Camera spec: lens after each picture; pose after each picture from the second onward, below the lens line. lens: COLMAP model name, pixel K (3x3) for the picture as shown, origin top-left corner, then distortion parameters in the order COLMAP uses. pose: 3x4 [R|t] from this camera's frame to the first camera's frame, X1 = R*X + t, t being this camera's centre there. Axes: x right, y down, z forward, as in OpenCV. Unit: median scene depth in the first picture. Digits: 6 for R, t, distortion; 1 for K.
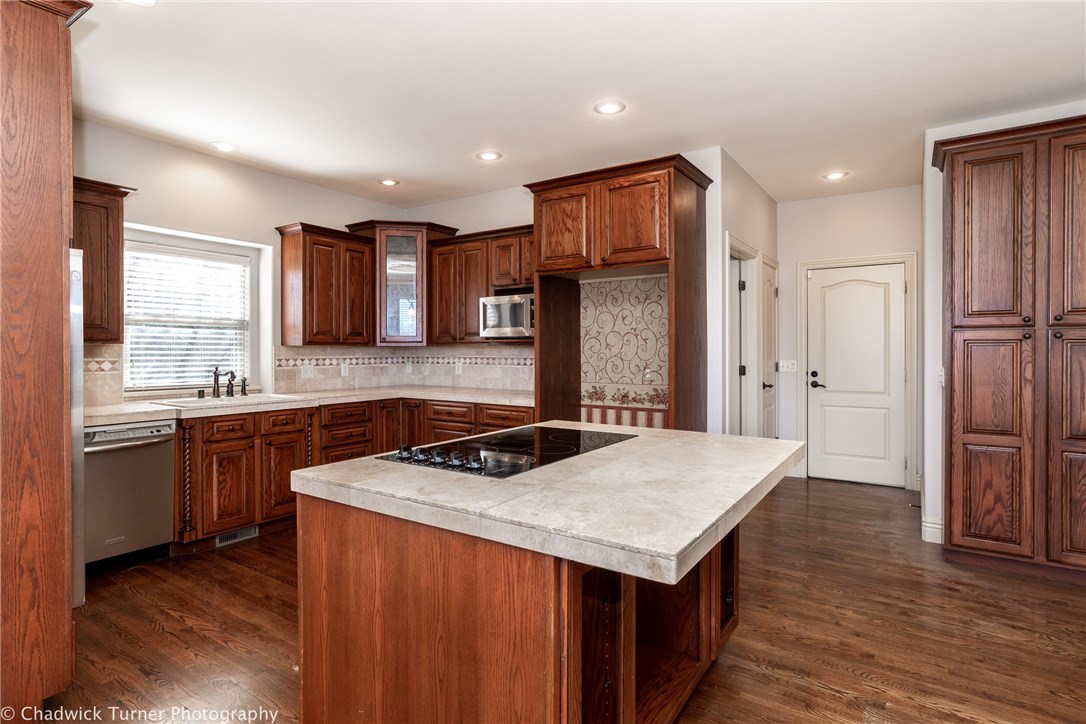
lens RADIAL K [[564.8, 0, 544.1], [0, 564.8, 350.0], [0, 0, 1]] dist [-0.033680, 0.019826]
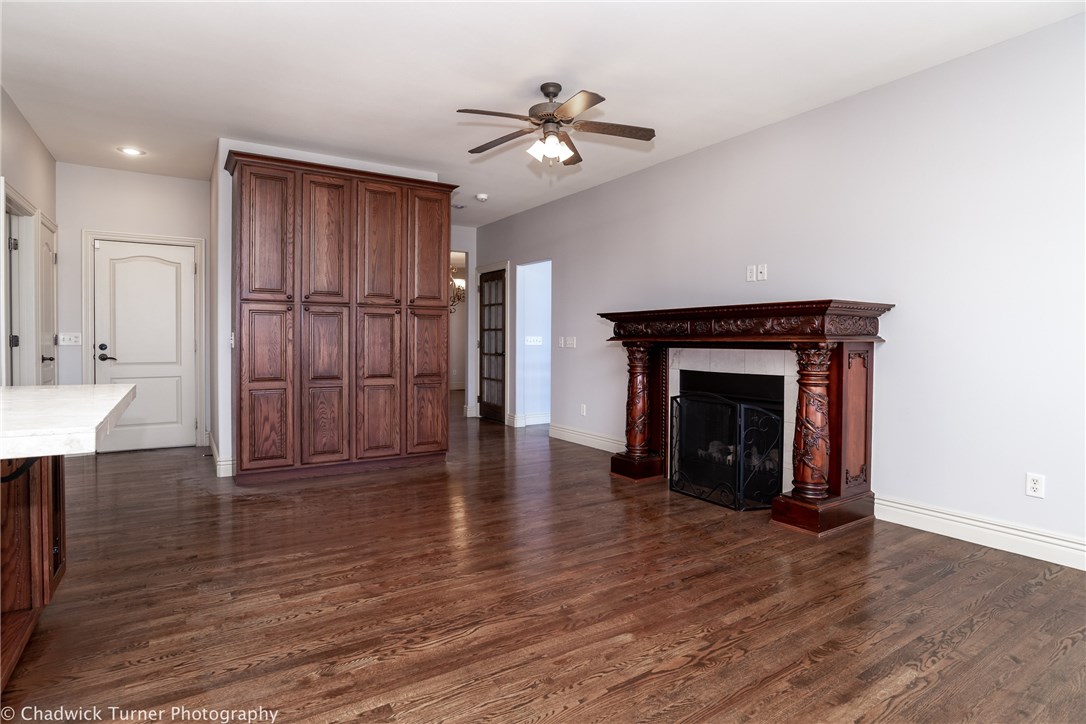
lens RADIAL K [[564.8, 0, 544.1], [0, 564.8, 350.0], [0, 0, 1]] dist [-0.033680, 0.019826]
pose [[0.390114, -0.008643, 0.920726, -0.182356], [0.001070, 0.999960, 0.008933, 0.064498], [-0.920766, -0.002500, 0.390107, -0.141893]]
